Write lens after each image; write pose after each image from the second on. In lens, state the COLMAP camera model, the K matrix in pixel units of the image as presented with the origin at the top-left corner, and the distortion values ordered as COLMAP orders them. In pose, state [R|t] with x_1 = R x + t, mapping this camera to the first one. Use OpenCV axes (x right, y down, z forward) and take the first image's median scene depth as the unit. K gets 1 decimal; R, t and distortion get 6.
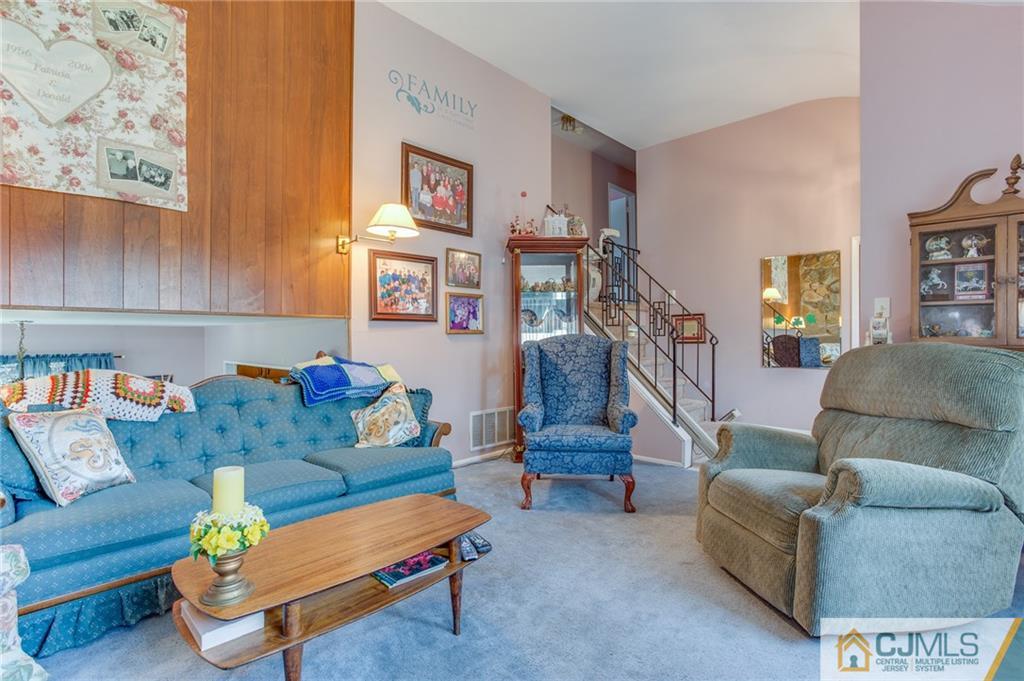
lens RADIAL K [[512.6, 0, 512.1], [0, 512.6, 340.9], [0, 0, 1]] dist [-0.028648, 0.022219]
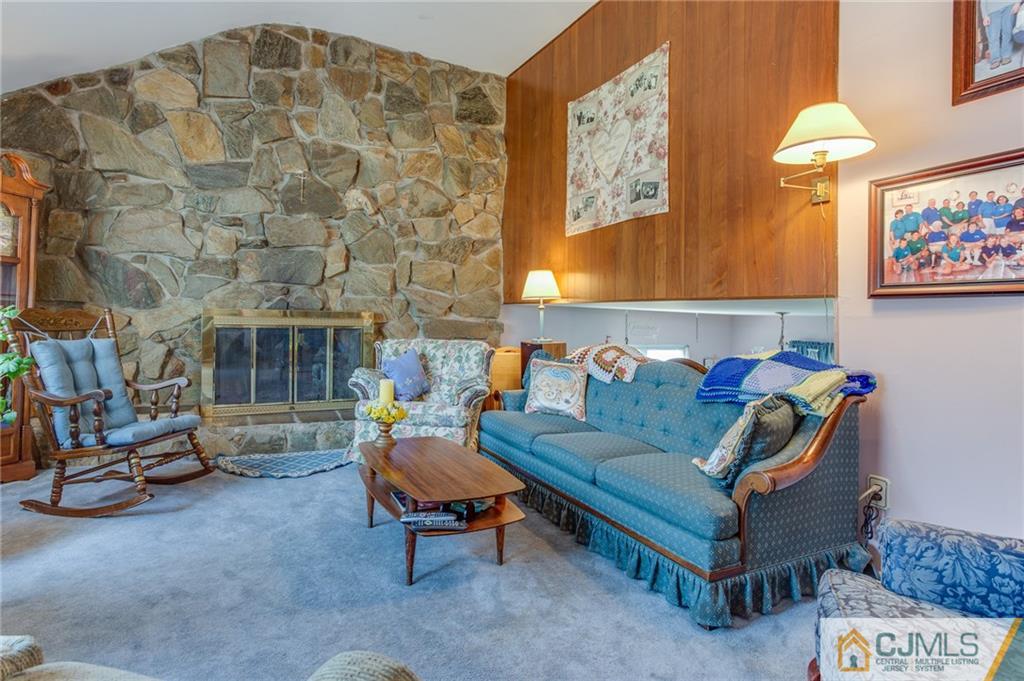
lens RADIAL K [[512.6, 0, 477.3], [0, 512.6, 305.6], [0, 0, 1]] dist [-0.028648, 0.022219]
pose [[-0.368022, -0.029078, -0.929362, 0.511750], [-0.034546, 0.999248, -0.017585, -0.006361], [0.929175, 0.025635, -0.368750, 0.905866]]
